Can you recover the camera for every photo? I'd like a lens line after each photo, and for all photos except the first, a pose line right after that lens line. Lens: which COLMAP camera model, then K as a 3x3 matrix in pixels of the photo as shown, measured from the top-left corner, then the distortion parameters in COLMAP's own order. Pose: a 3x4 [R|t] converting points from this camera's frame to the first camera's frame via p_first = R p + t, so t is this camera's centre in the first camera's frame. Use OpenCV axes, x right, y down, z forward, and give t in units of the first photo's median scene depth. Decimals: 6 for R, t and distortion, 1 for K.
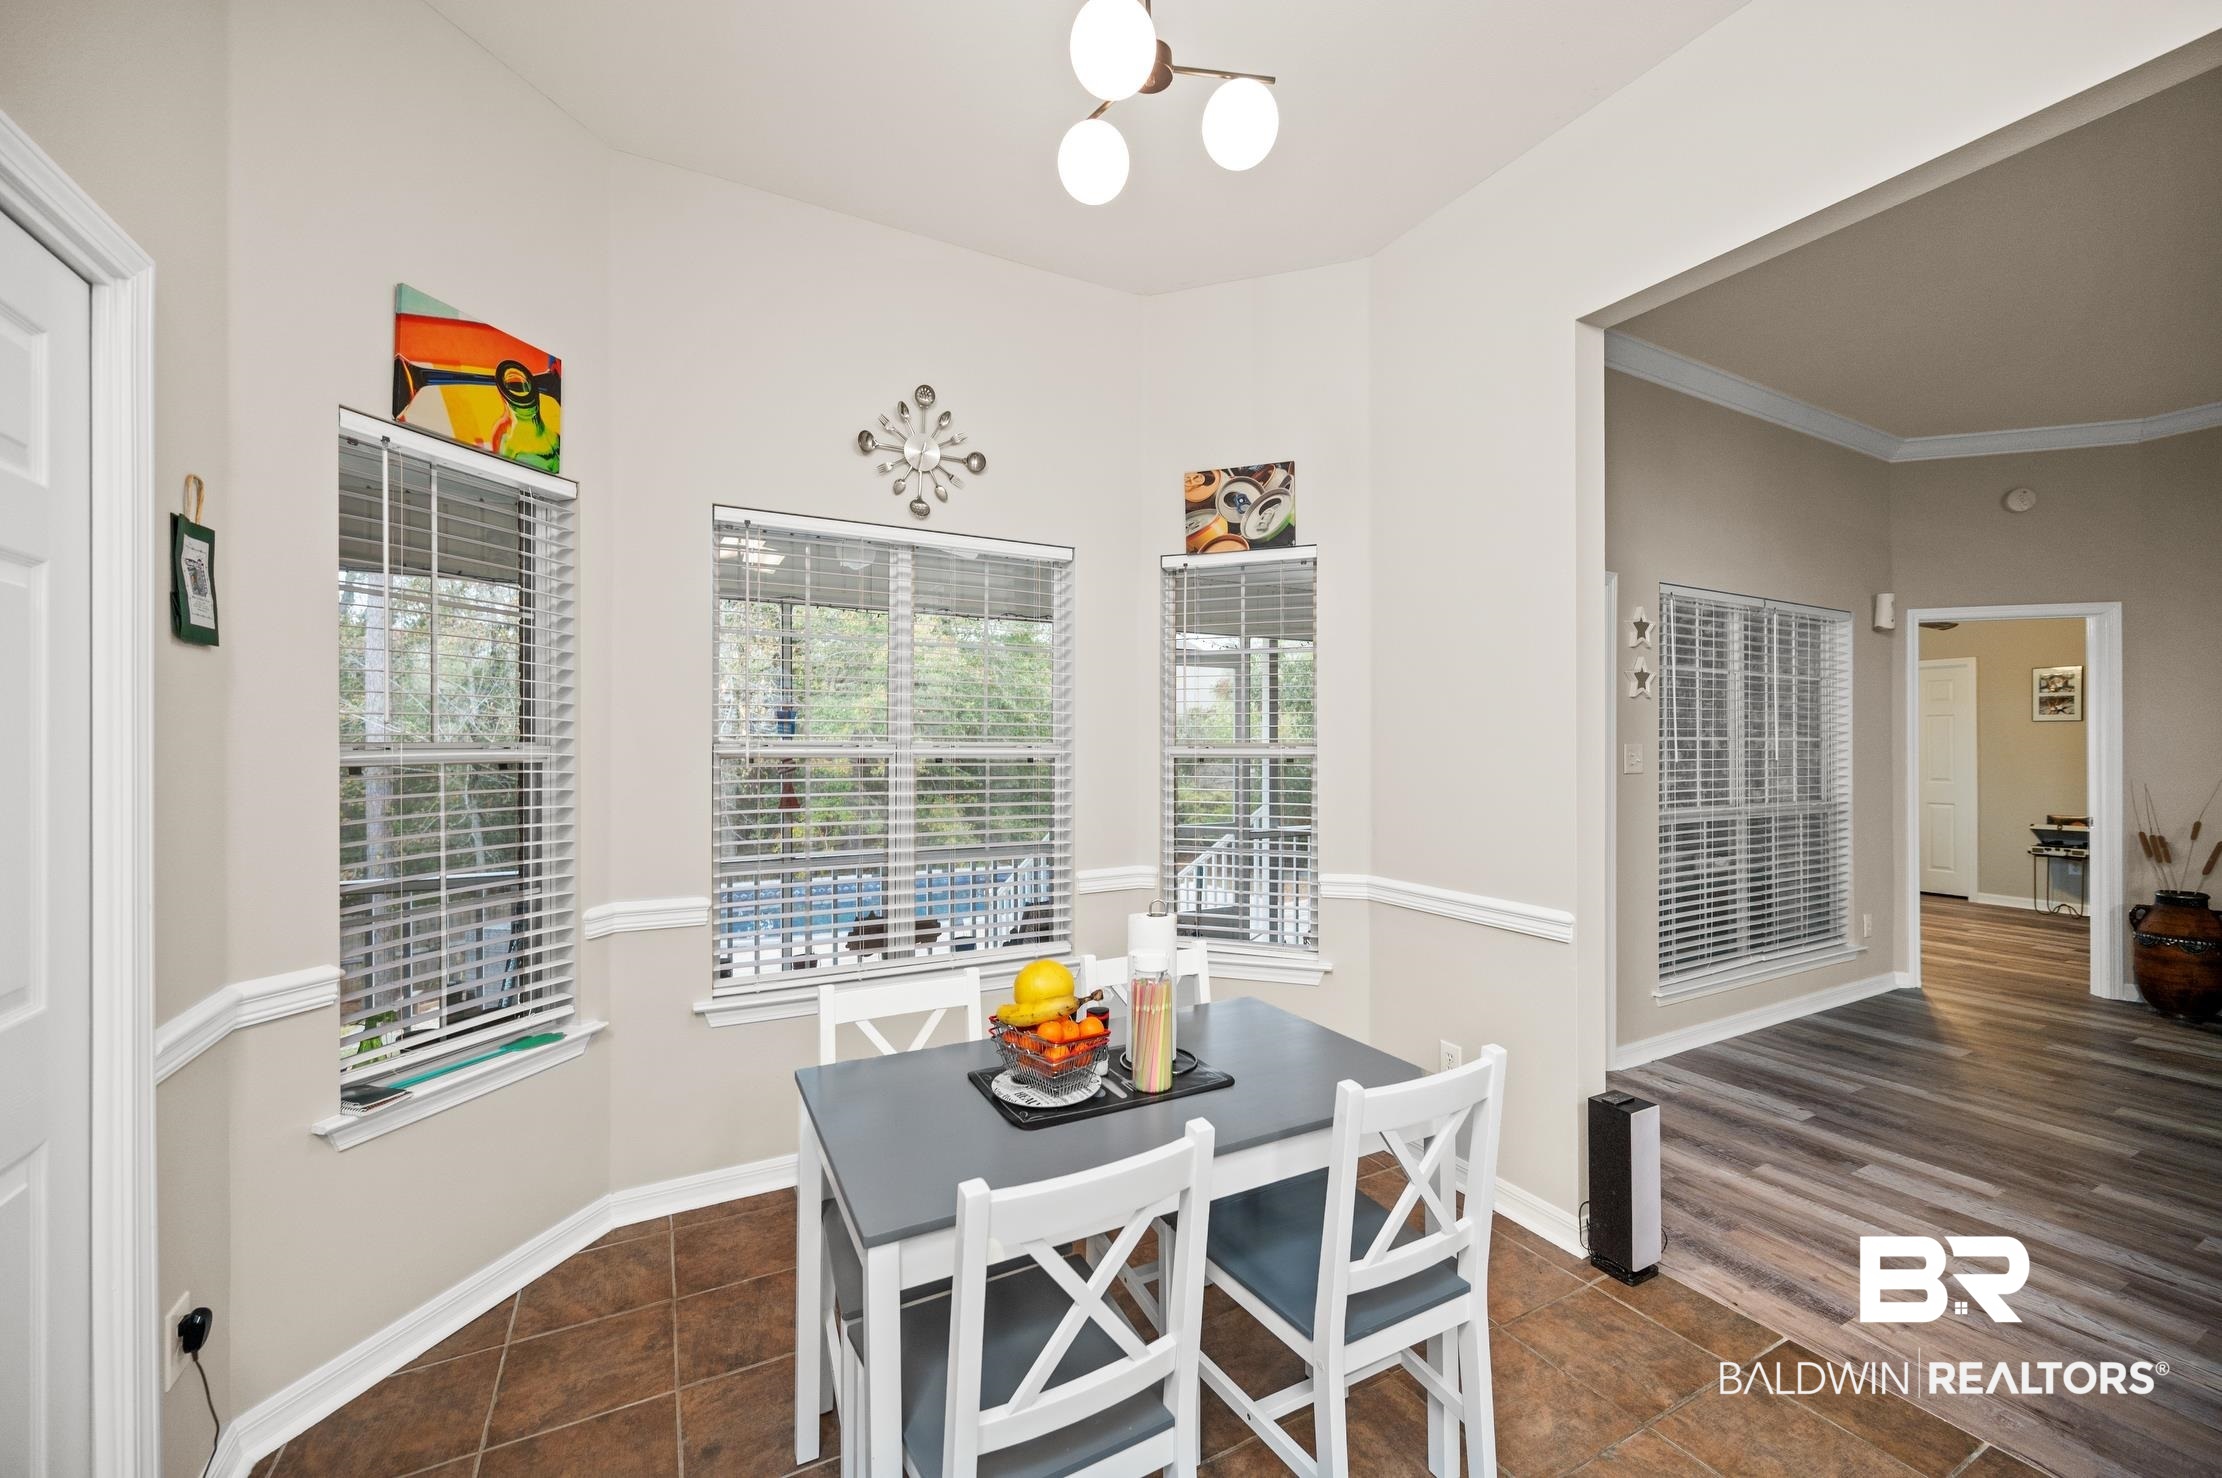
lens RADIAL K [[885.2, 0, 1123.9], [0, 885.2, 750.8], [0, 0, 1]] dist [-0.003174, 0.000611]
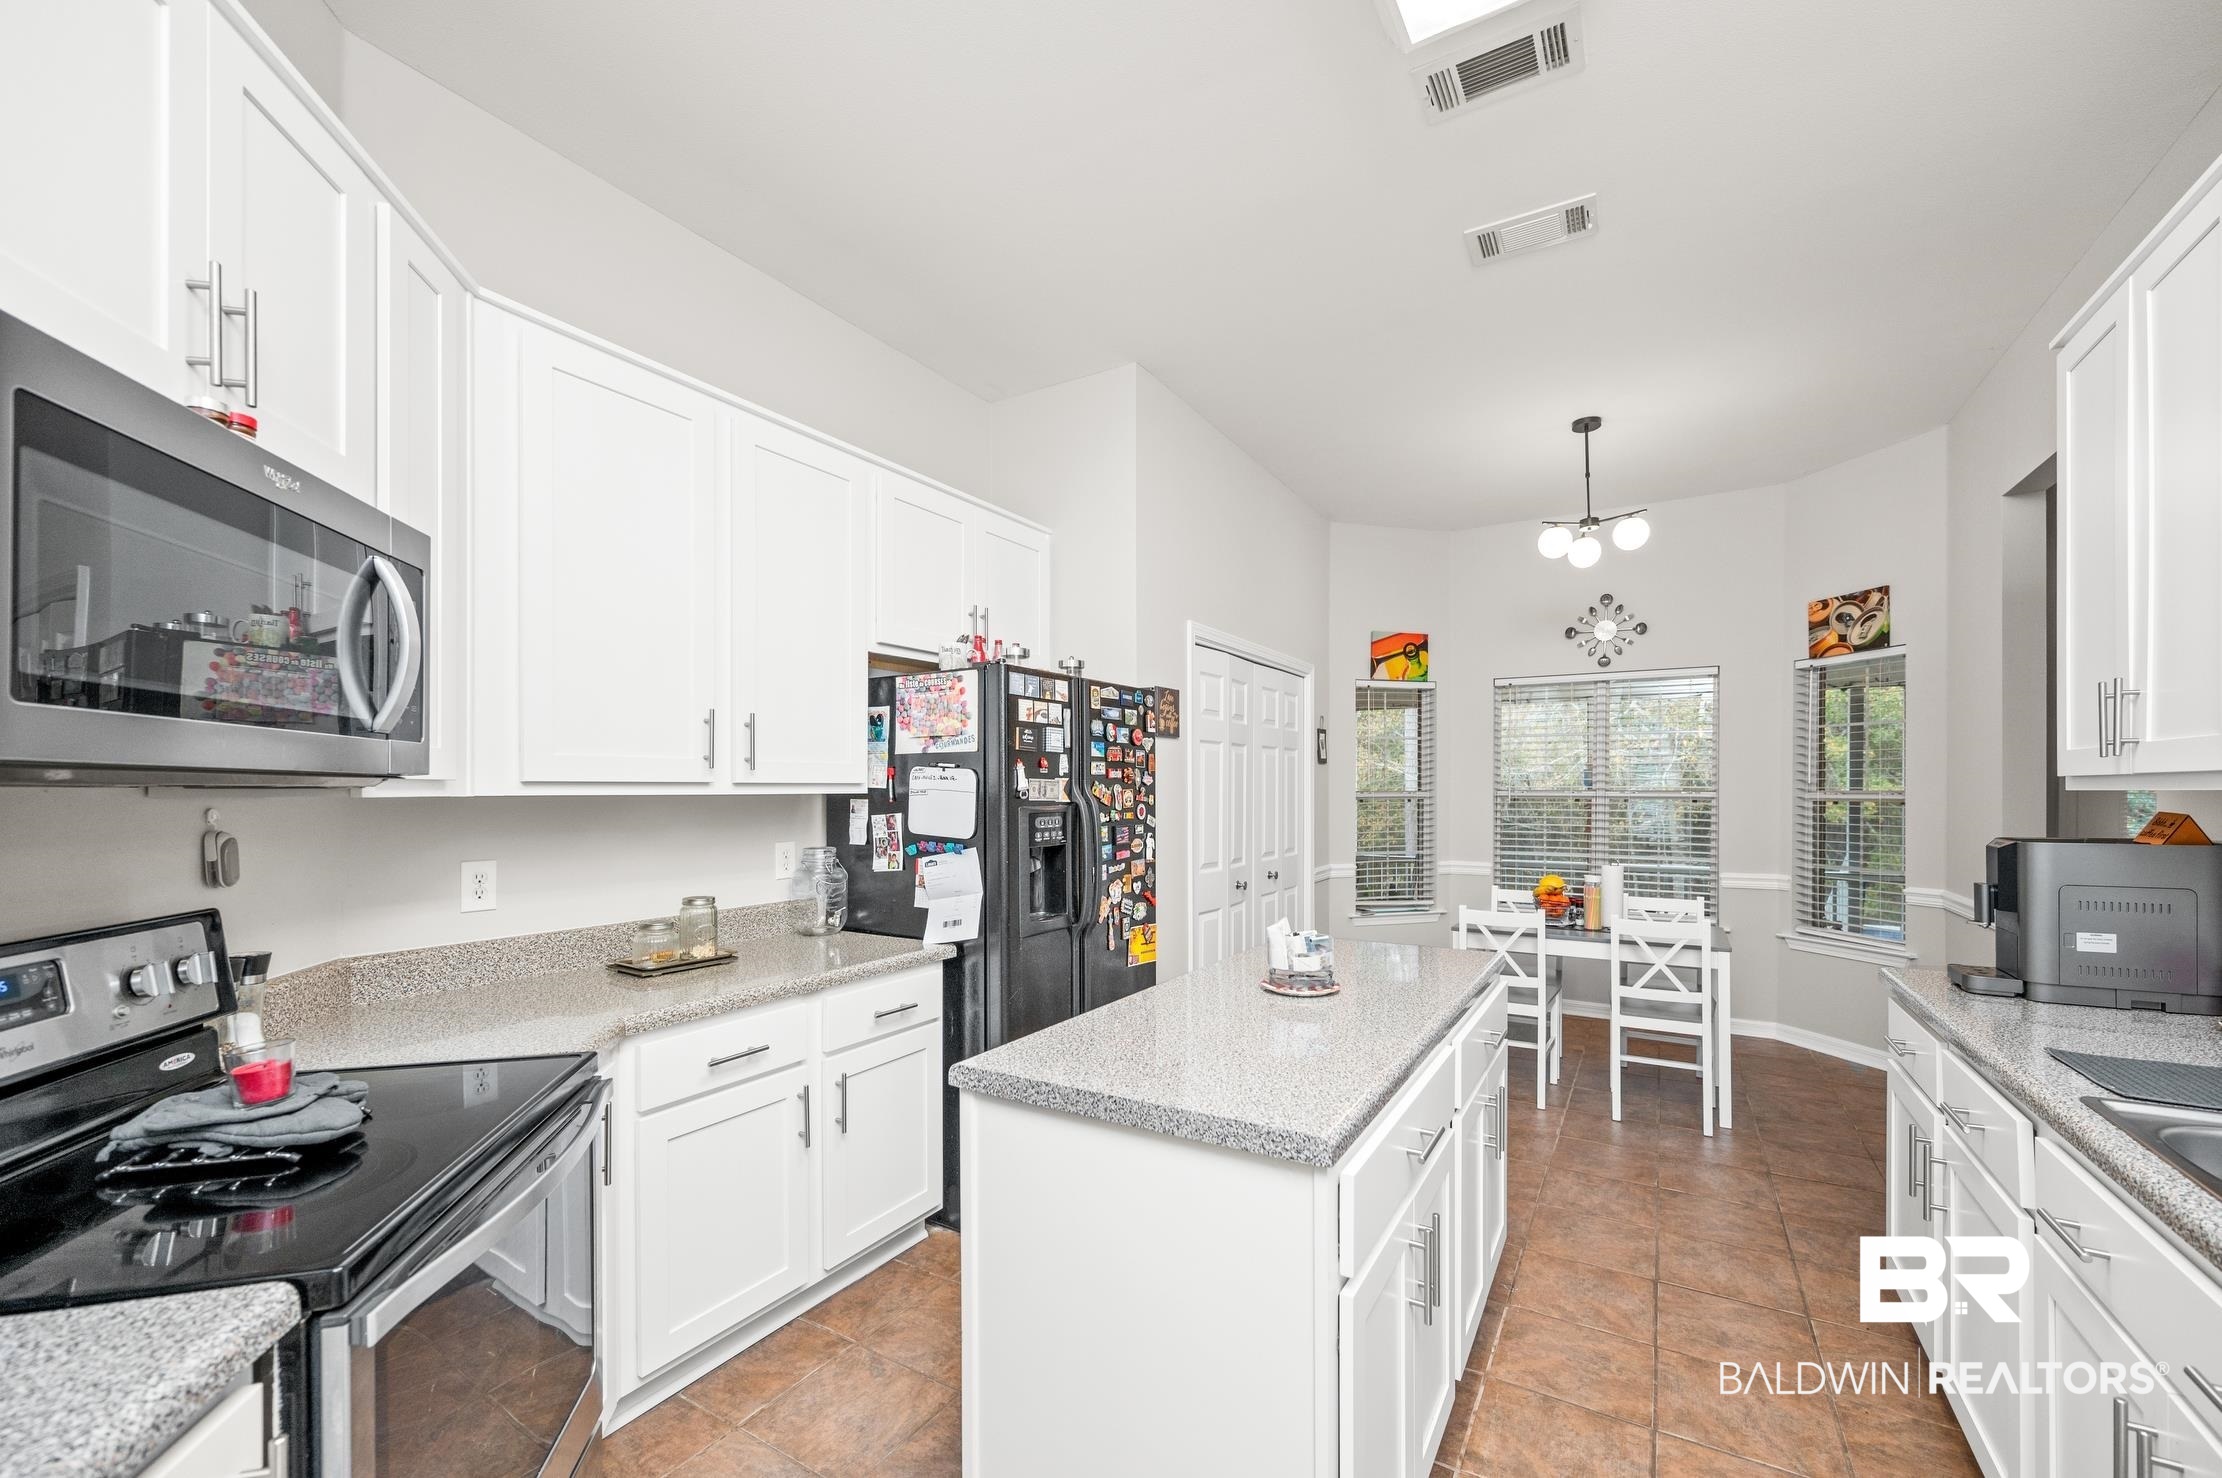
lens RADIAL K [[885.2, 0, 1131.2], [0, 885.2, 791.5], [0, 0, 1]] dist [-0.003174, 0.000611]
pose [[0.526003, 0.001219, -0.850482, 0.796789], [-0.002037, 0.999998, 0.000174, -0.005377], [0.850480, 0.001641, 0.526004, -0.774063]]
